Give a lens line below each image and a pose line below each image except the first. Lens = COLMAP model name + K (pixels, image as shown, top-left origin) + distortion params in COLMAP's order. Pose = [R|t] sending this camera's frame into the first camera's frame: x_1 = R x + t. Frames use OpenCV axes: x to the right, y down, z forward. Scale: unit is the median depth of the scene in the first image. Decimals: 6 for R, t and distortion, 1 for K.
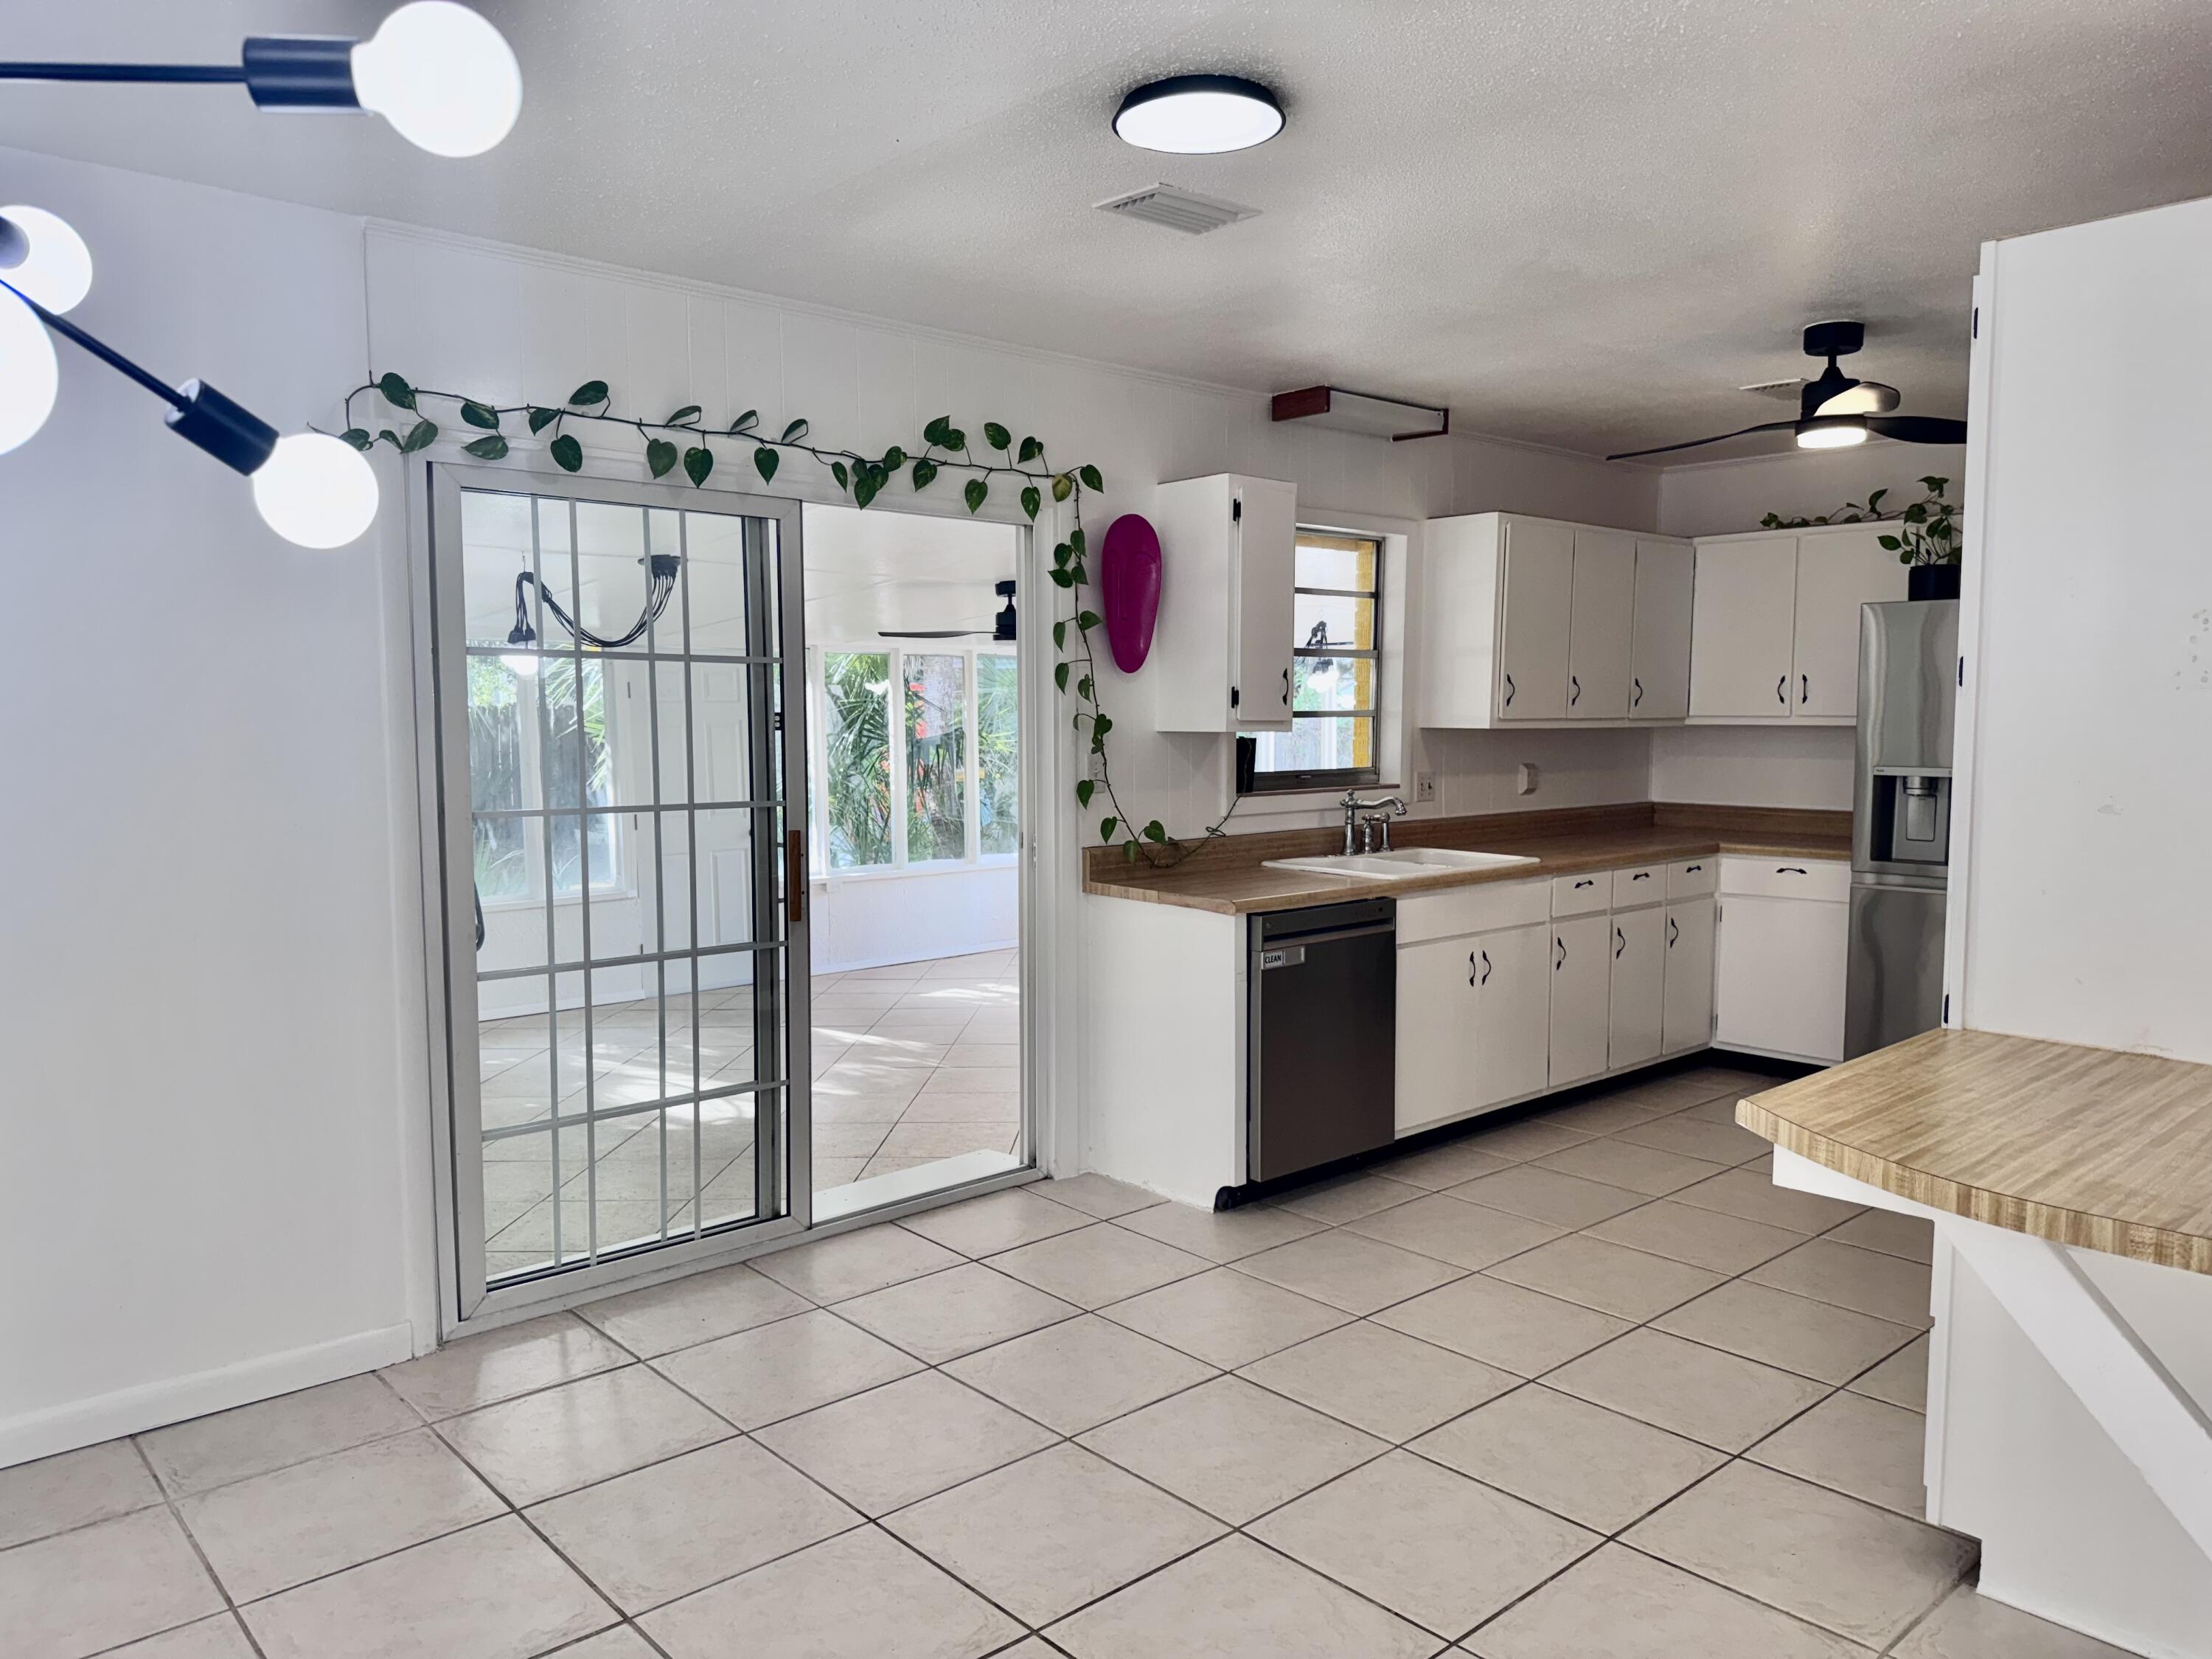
lens RADIAL K [[1552.1, 0, 1106.0], [0, 1552.1, 829.5], [0, 0, 1]] dist [0.001685, -0.194043]
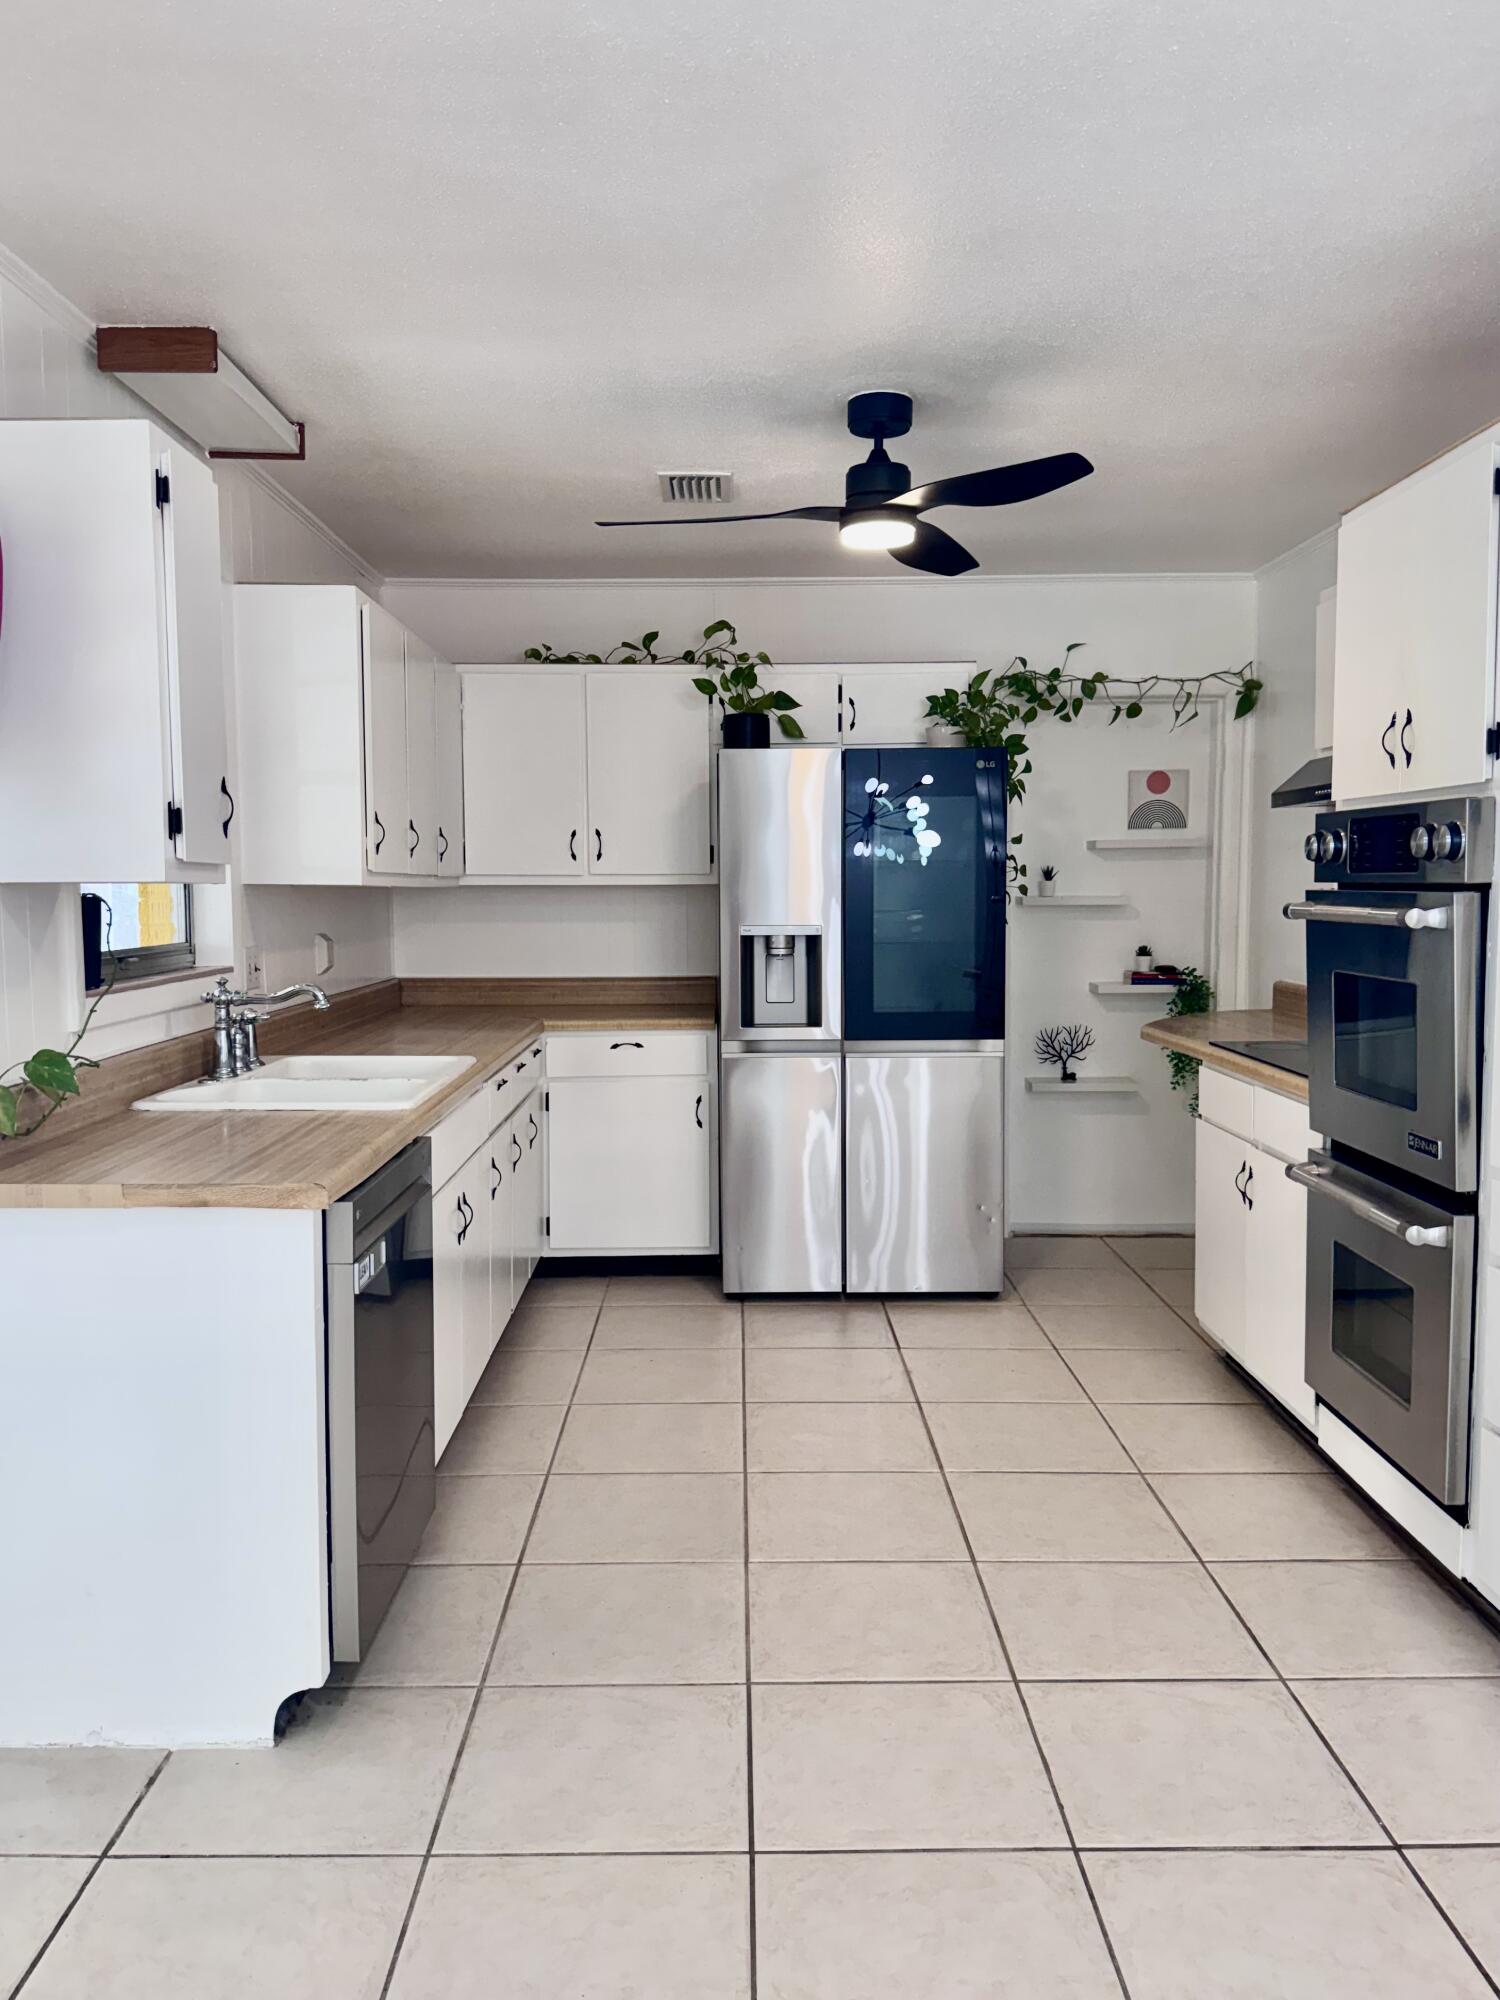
lens RADIAL K [[1464.4, 0, 750.0], [0, 1464.4, 1000.0], [0, 0, 1]] dist [0.090421, -0.138590]
pose [[0.646616, -0.055946, 0.760761, -0.162926], [0.058246, 0.998016, 0.023887, -0.016562], [-0.760589, 0.028866, 0.648592, 0.402219]]
